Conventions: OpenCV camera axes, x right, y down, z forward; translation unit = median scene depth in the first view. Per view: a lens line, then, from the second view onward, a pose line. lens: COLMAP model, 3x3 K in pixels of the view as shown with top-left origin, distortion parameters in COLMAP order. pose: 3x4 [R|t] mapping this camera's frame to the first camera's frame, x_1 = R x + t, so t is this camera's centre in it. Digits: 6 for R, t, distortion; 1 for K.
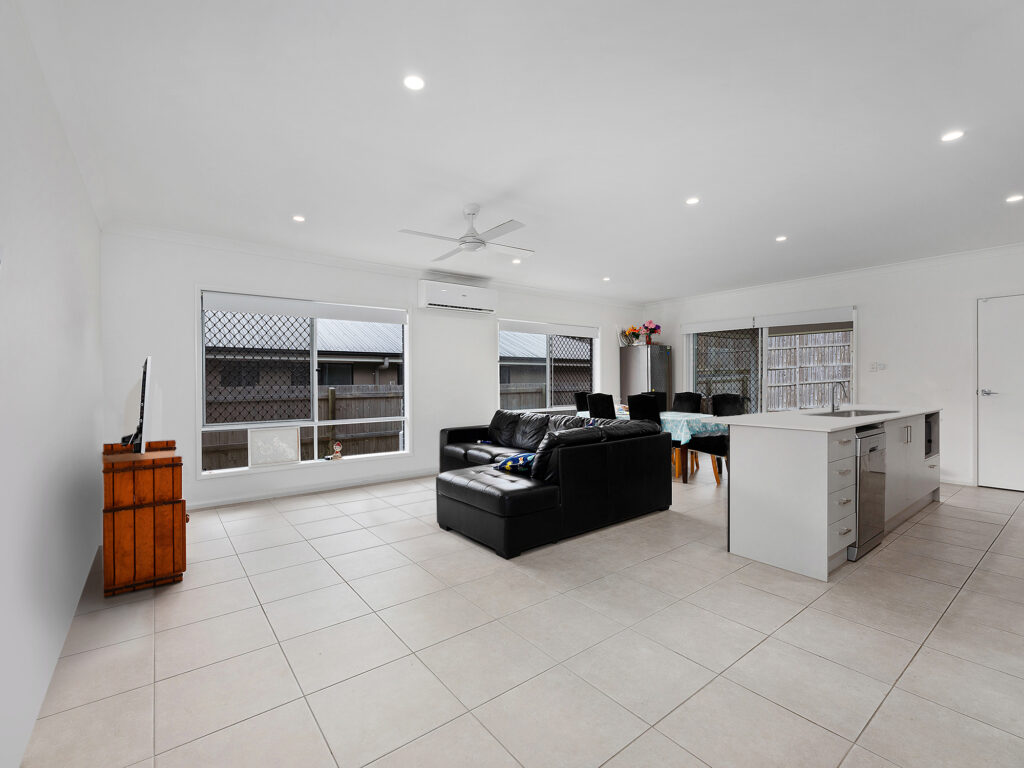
lens RADIAL K [[466.8, 0, 512.0], [0, 466.8, 384.0], [0, 0, 1]] dist [-0.000757, 0.000110]
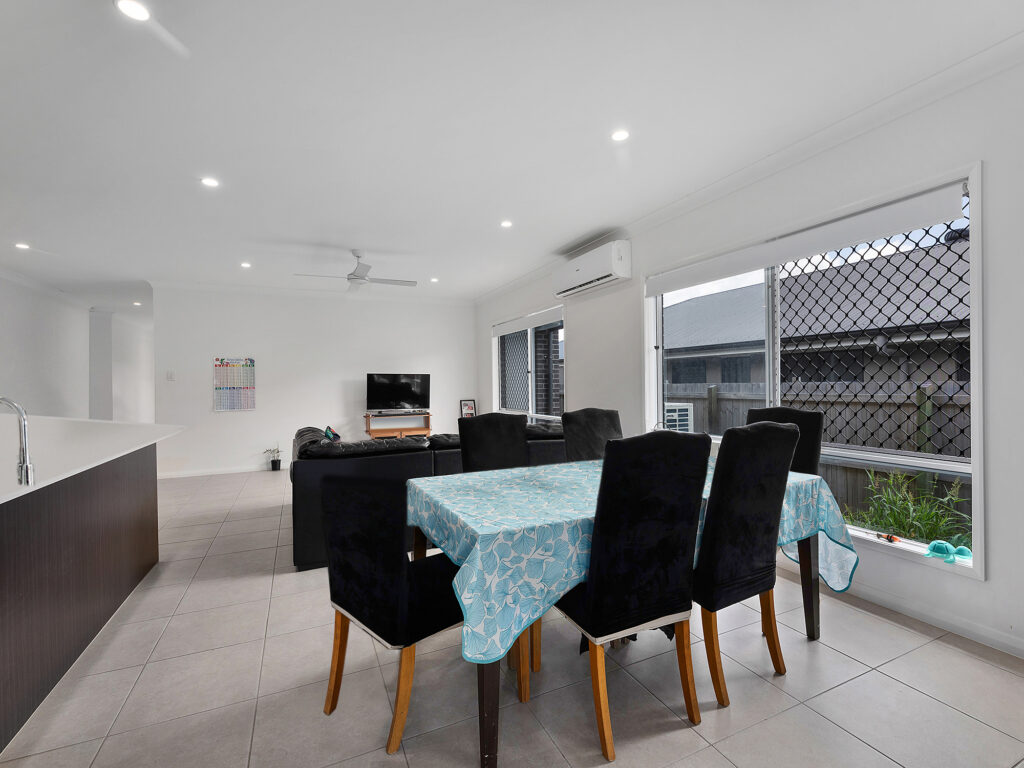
lens RADIAL K [[466.8, 0, 512.0], [0, 466.8, 384.0], [0, 0, 1]] dist [-0.000757, 0.000110]
pose [[-0.221806, 0.023969, -0.974796, 0.669930], [0.015150, 0.999662, 0.021133, -0.023798], [0.974973, -0.010081, -0.222095, 1.094502]]
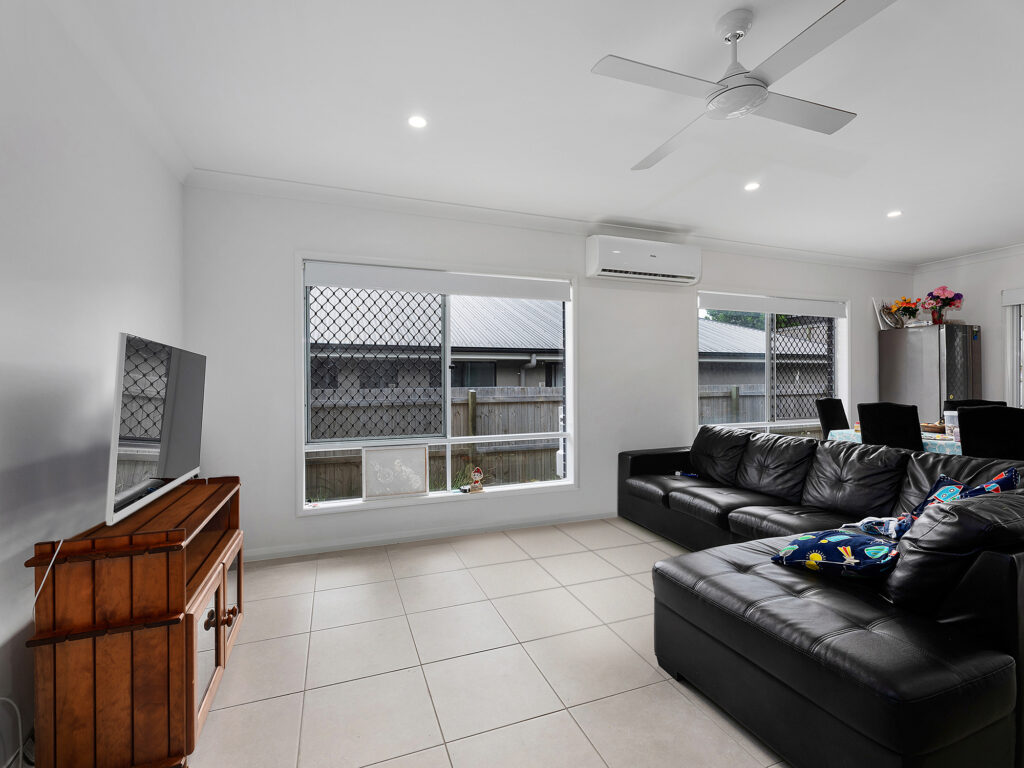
lens RADIAL K [[466.8, 0, 512.0], [0, 466.8, 384.0], [0, 0, 1]] dist [-0.000757, 0.000110]
pose [[0.957957, 0.000938, -0.286909, -0.107343], [-0.001577, 0.999997, -0.001996, -0.001983], [0.286906, 0.002365, 0.957956, 0.302273]]
